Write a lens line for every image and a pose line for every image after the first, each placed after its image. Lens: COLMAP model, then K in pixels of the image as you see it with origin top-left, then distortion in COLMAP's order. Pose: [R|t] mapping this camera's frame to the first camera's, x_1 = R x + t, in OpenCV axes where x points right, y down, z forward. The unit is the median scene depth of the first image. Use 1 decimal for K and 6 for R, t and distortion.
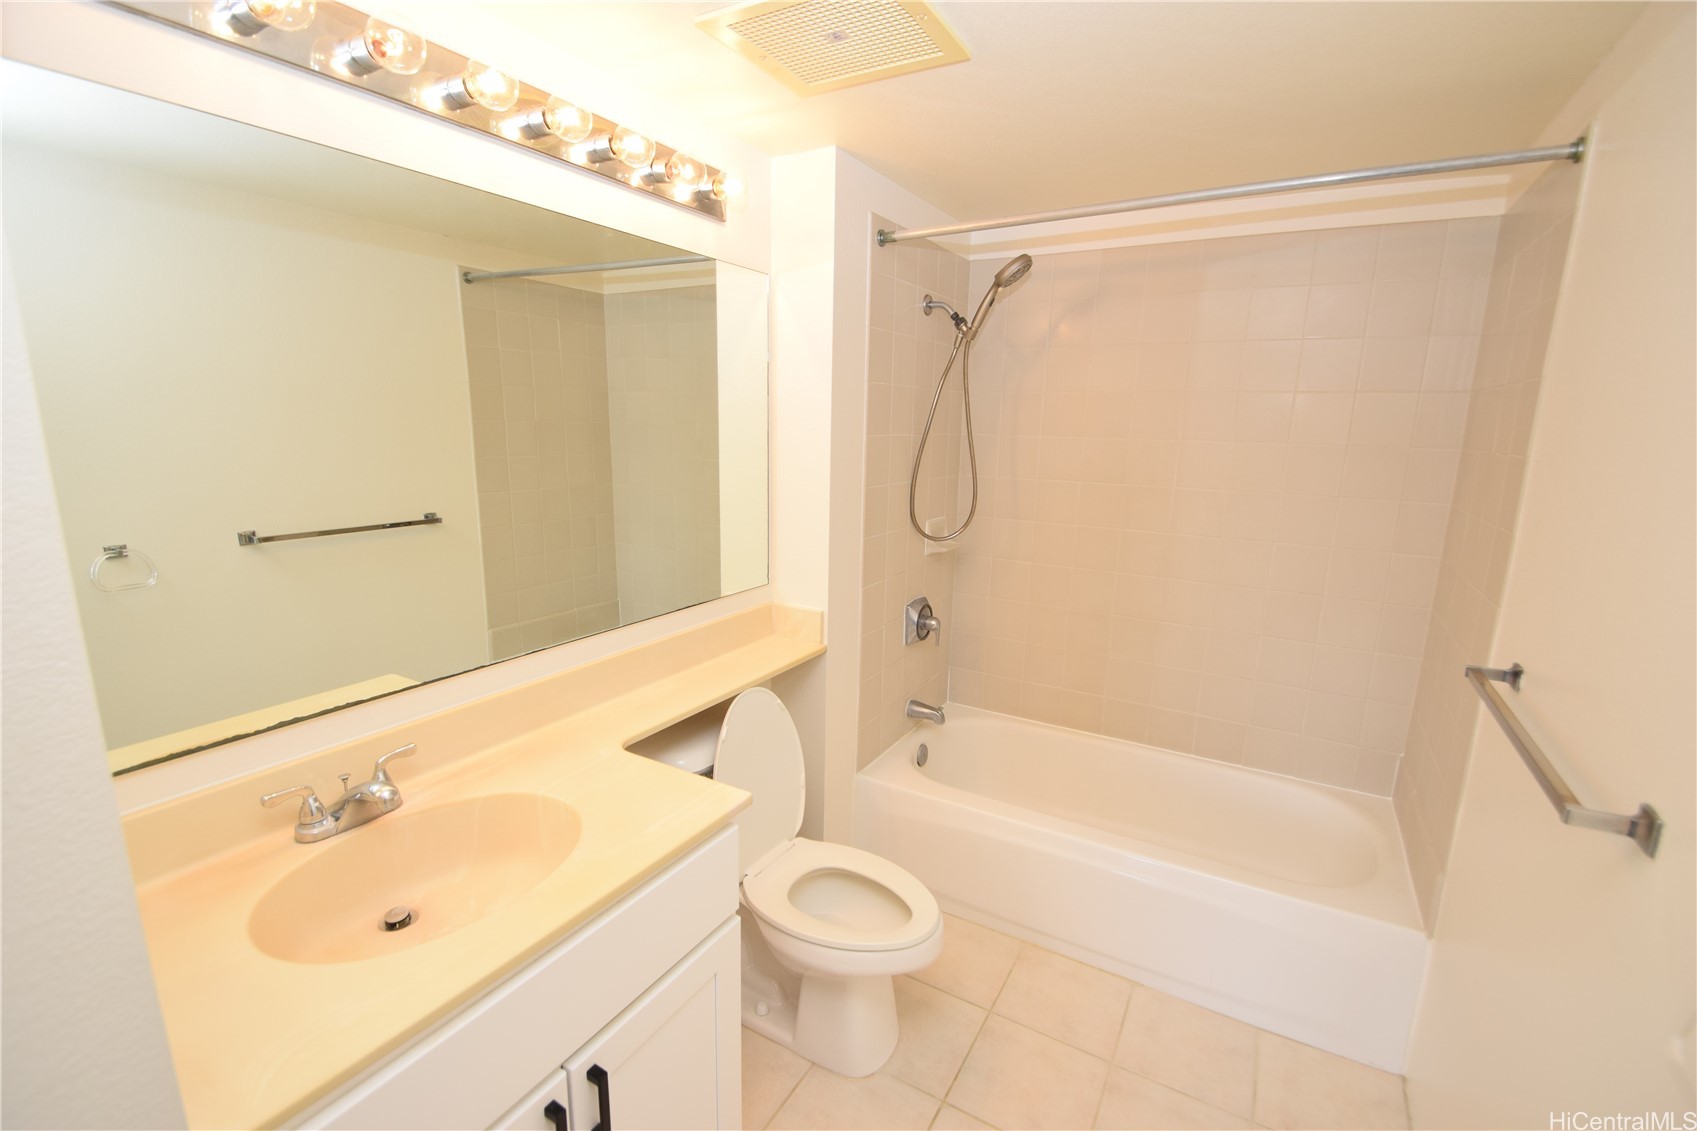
lens RADIAL K [[749.3, 0, 851.1], [0, 749.3, 579.6], [0, 0, 1]] dist [0.015742, -0.016939]
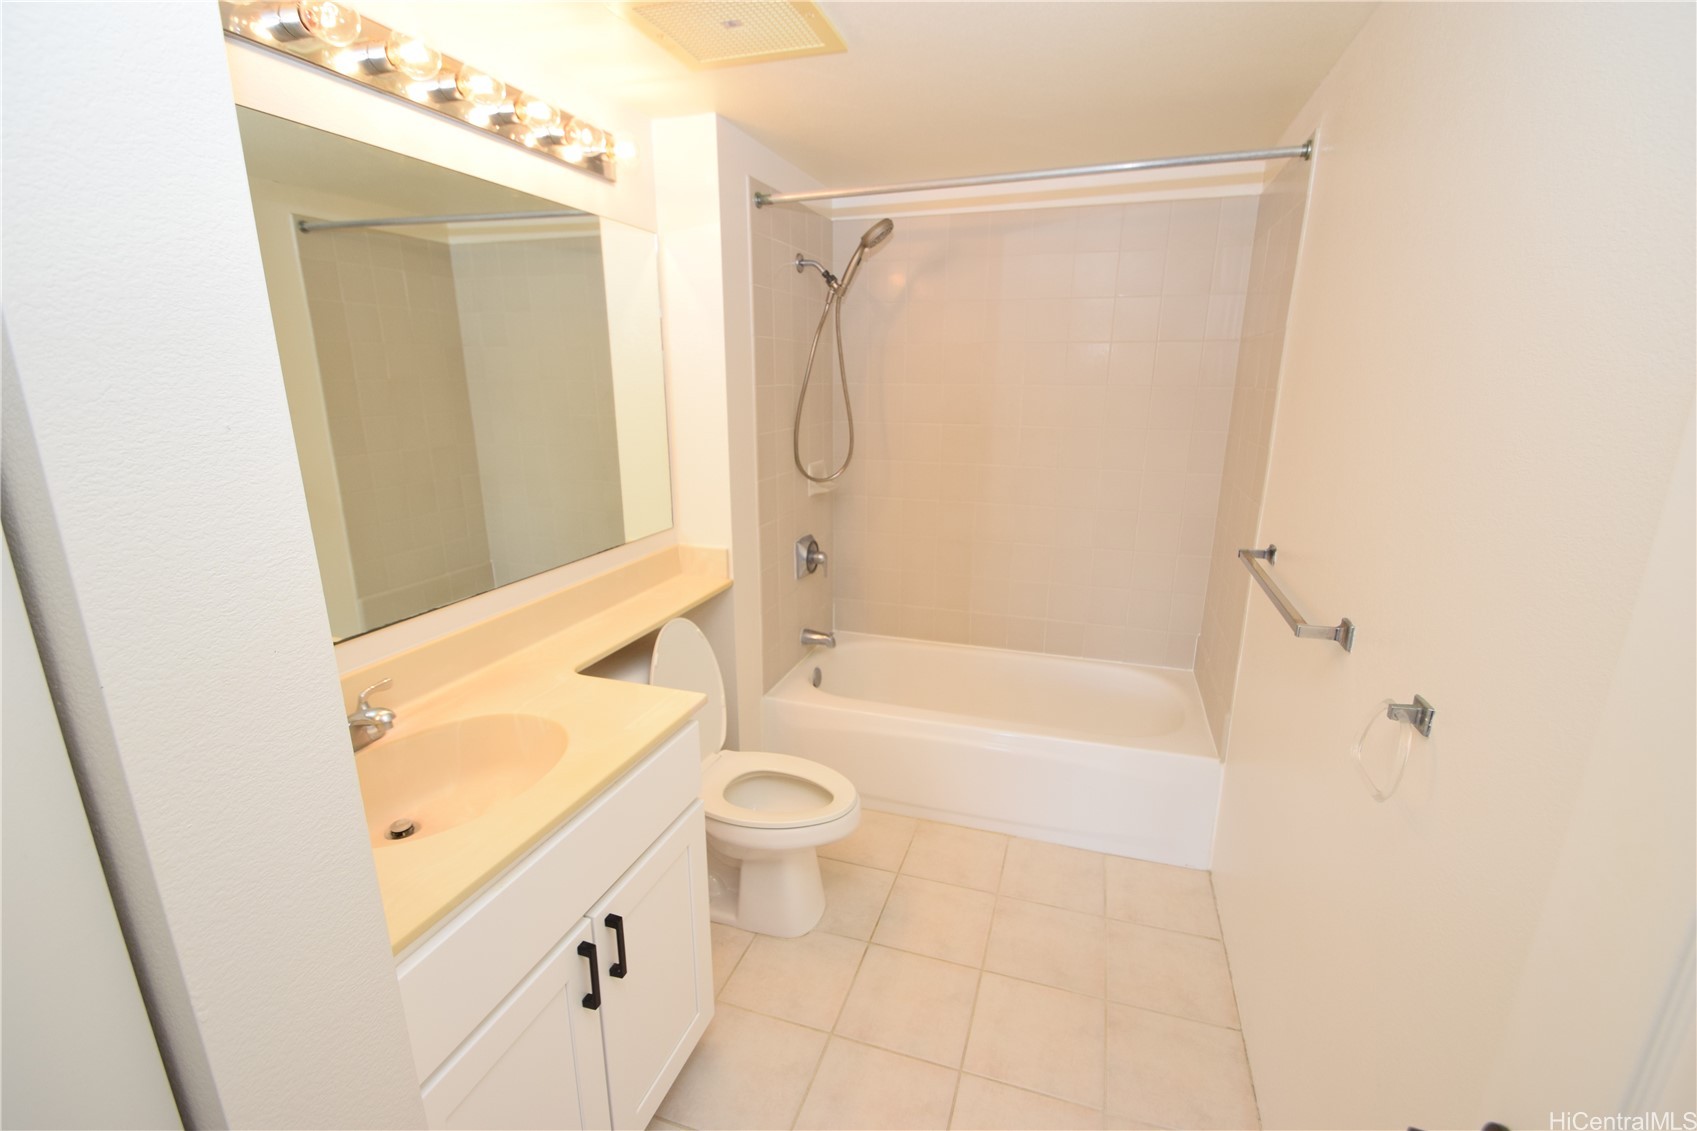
lens RADIAL K [[742.2, 0, 854.7], [0, 742.2, 578.7], [0, 0, 1]] dist [0.013762, -0.018684]
pose [[0.978104, -0.071485, 0.195457, -0.082651], [0.059643, 0.996047, 0.065826, 0.029467], [-0.199390, -0.052727, 0.978501, -0.119120]]
